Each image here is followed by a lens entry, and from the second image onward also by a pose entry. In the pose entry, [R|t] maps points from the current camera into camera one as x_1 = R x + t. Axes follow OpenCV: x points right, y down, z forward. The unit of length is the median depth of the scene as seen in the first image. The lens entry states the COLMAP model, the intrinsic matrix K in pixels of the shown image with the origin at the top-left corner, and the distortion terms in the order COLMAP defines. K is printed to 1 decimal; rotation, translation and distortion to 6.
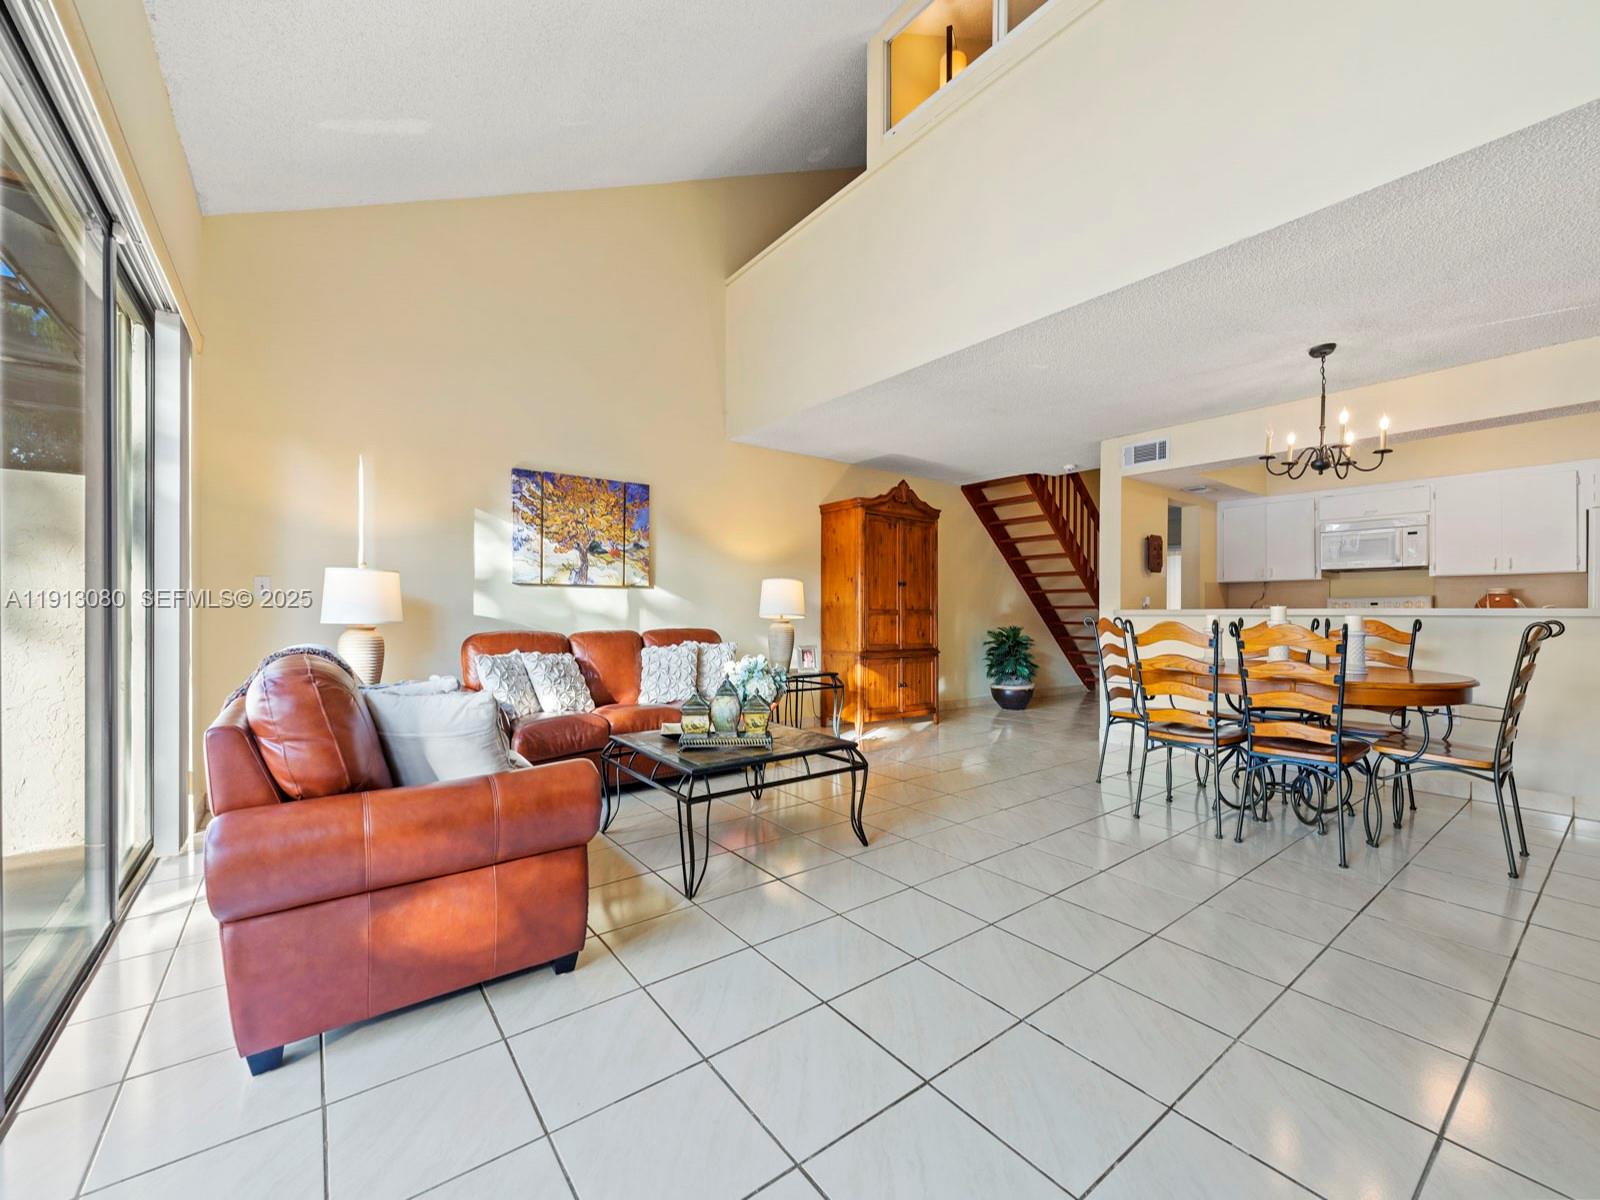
lens RADIAL K [[651.0, 0, 793.6], [0, 651.0, 609.4], [0, 0, 1]] dist [0.000828, -0.001537]
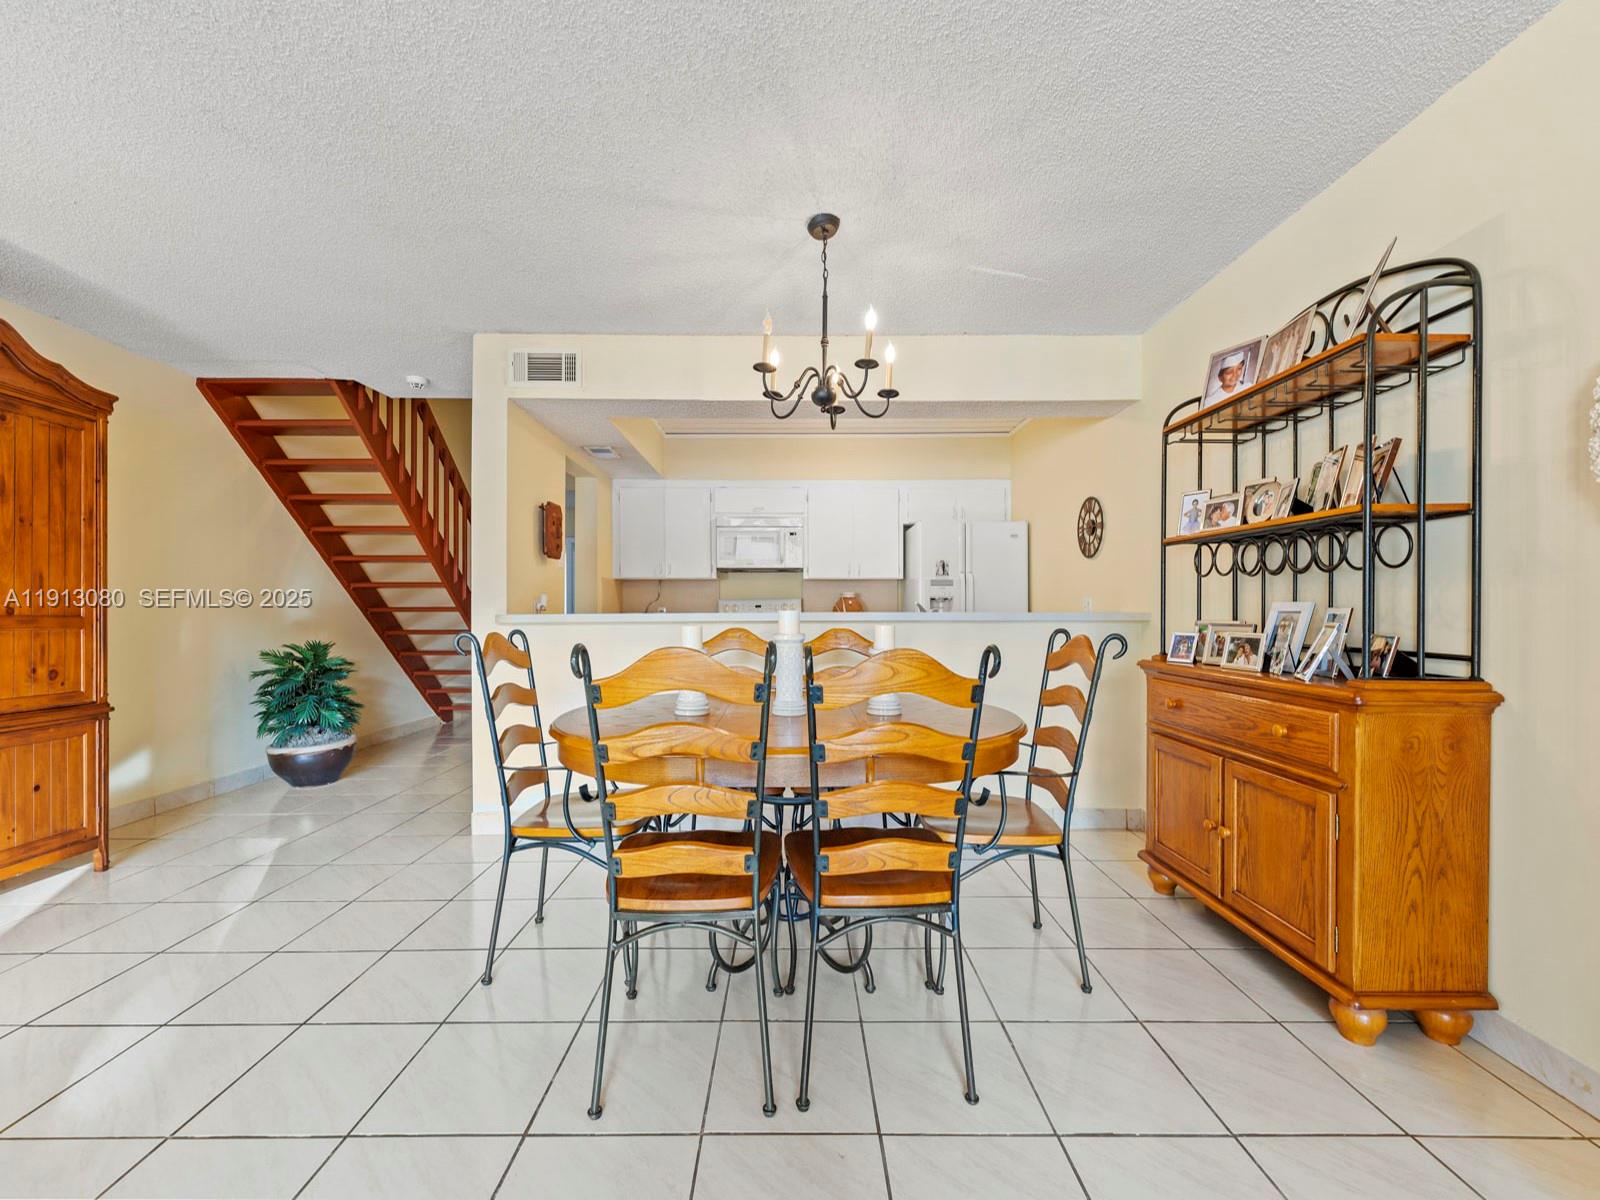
lens RADIAL K [[651.0, 0, 796.8], [0, 651.0, 609.3], [0, 0, 1]] dist [0.000828, -0.001537]
pose [[0.595980, 0.000501, 0.802999, 0.140855], [0.000645, 0.999999, -0.001103, -0.002738], [-0.802999, 0.001175, 0.595979, 0.338632]]
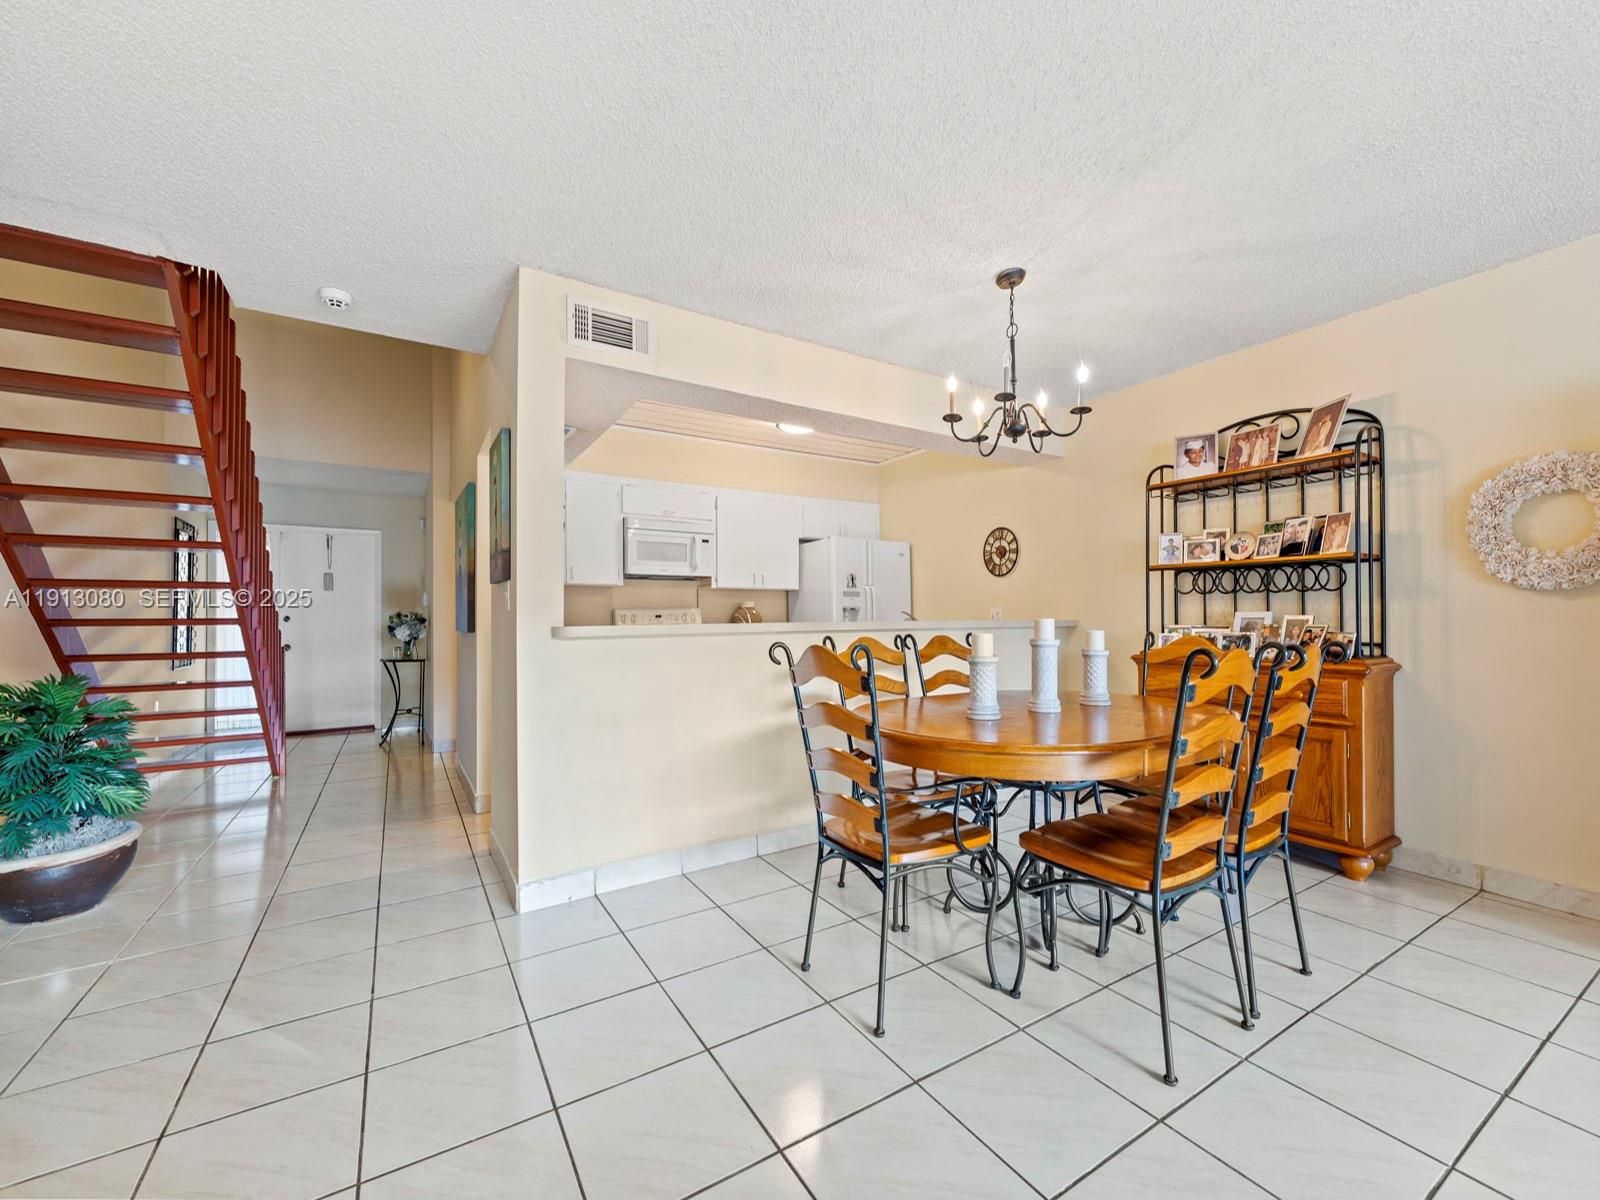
lens RADIAL K [[651.0, 0, 800.1], [0, 651.0, 614.7], [0, 0, 1]] dist [0.000828, -0.001537]
pose [[0.090787, 0.005916, 0.995853, 0.024979], [0.006512, 0.999957, -0.006534, -0.003597], [-0.995849, 0.007078, 0.090744, 0.636578]]
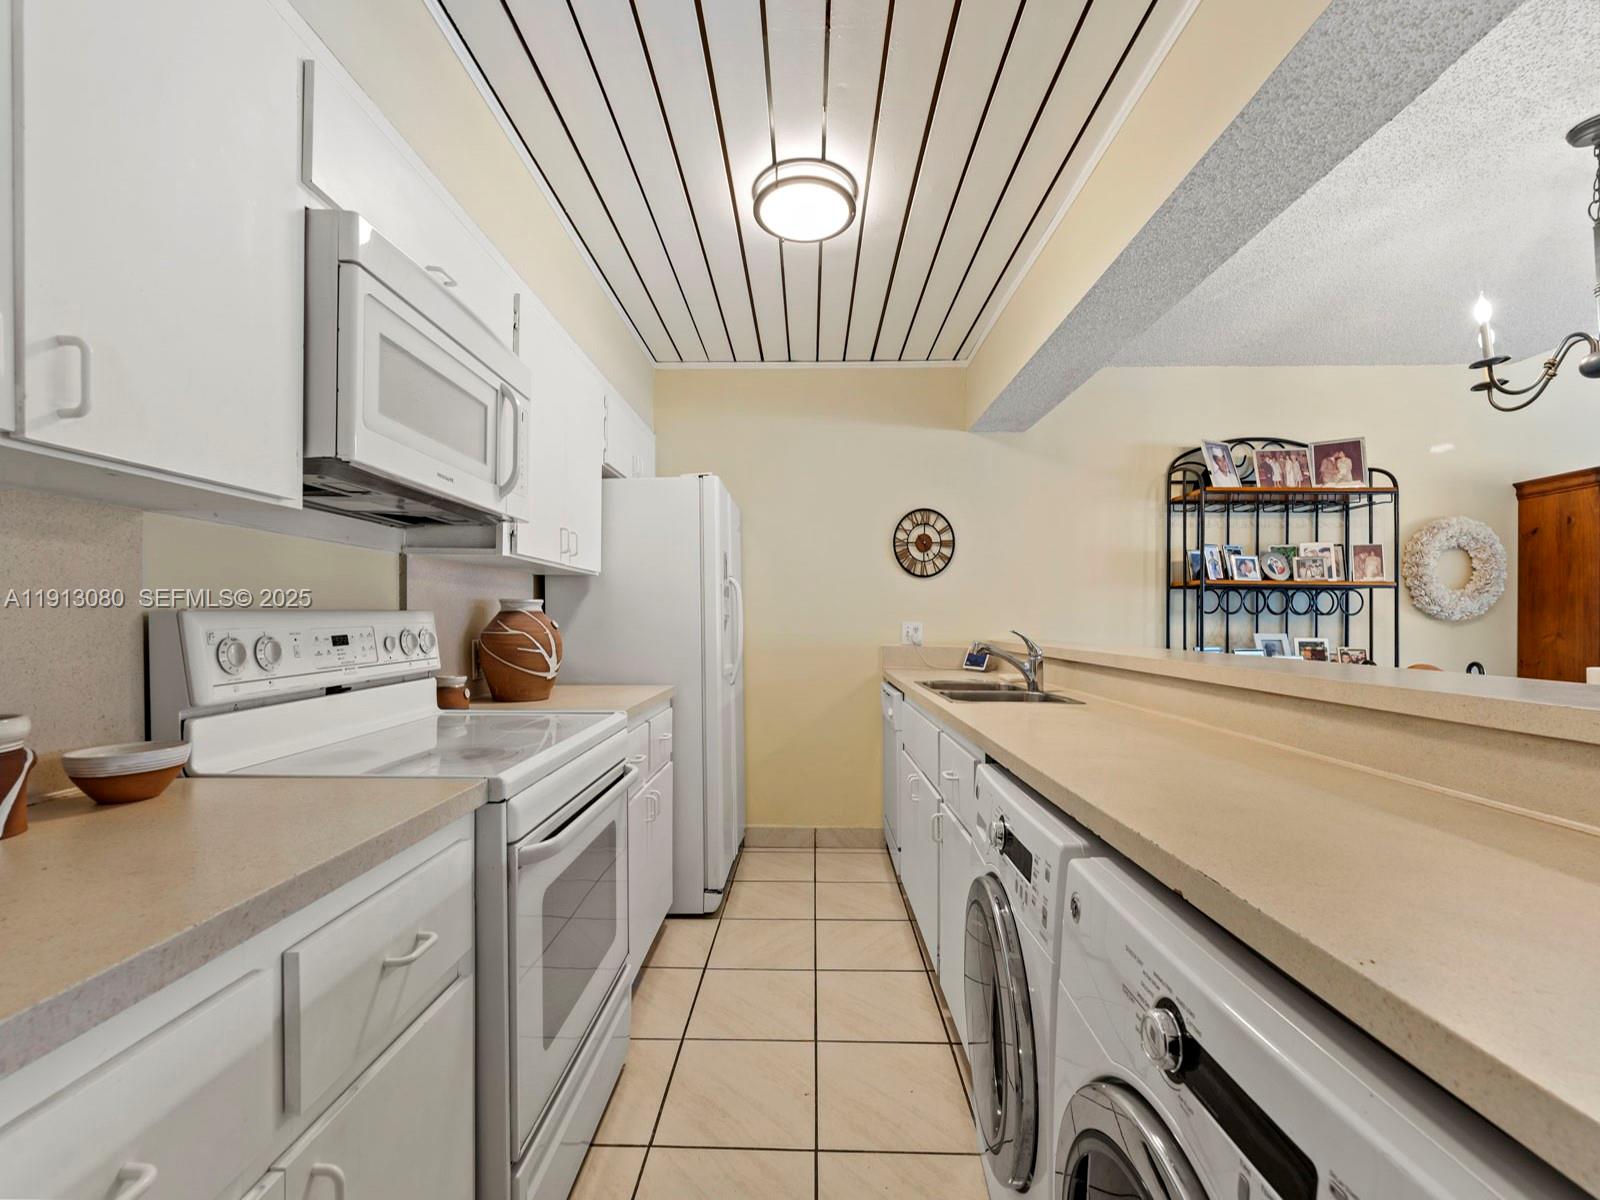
lens RADIAL K [[651.0, 0, 801.6], [0, 651.0, 624.0], [0, 0, 1]] dist [0.000828, -0.001537]
pose [[-0.783739, -0.006423, 0.621058, 0.528261], [-0.004388, 0.999979, 0.004806, -0.014837], [-0.621075, 0.001041, -0.783750, 0.948396]]
